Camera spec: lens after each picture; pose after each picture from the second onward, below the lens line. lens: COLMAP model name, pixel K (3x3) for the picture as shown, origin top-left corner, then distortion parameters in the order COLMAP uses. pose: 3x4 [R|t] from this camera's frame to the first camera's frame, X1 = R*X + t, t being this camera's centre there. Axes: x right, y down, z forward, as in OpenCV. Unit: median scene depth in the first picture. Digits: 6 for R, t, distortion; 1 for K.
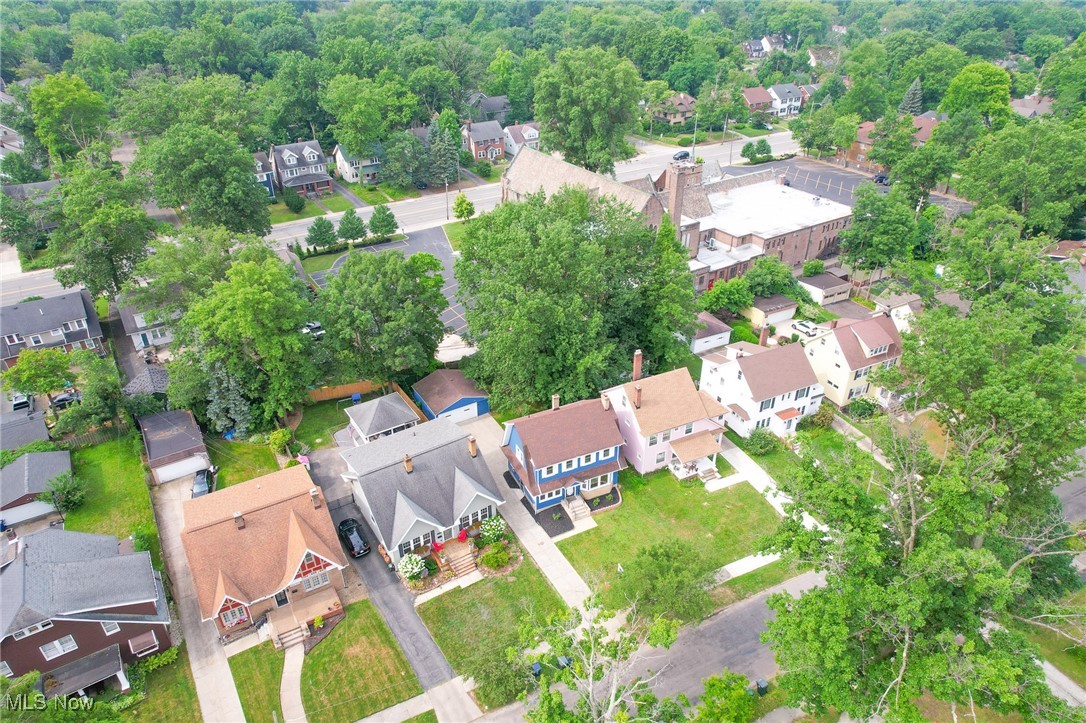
lens RADIAL K [[694.9, 0, 542.8], [0, 694.9, 360.3], [0, 0, 1]] dist [-0.034088, 0.000809]
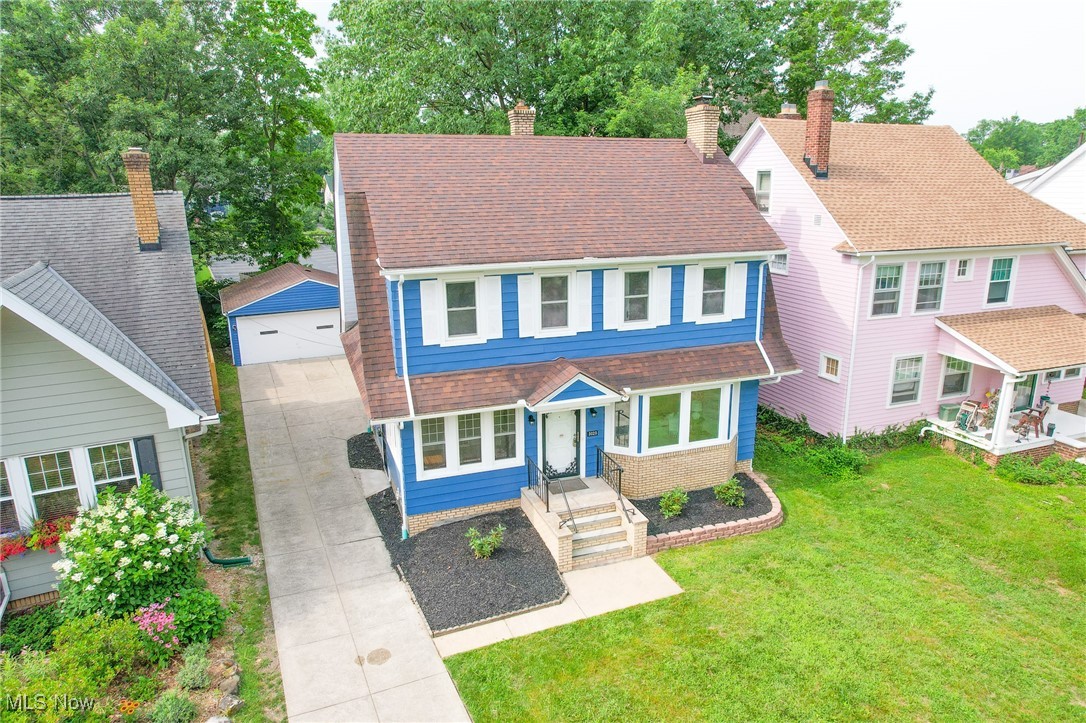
lens RADIAL K [[694.9, 0, 545.5], [0, 694.9, 364.3], [0, 0, 1]] dist [-0.034088, 0.000809]
pose [[0.996288, 0.018567, -0.084051, 0.053751], [-0.041470, 0.959197, -0.279679, 0.228271], [0.075429, 0.282127, 0.956407, 0.771414]]
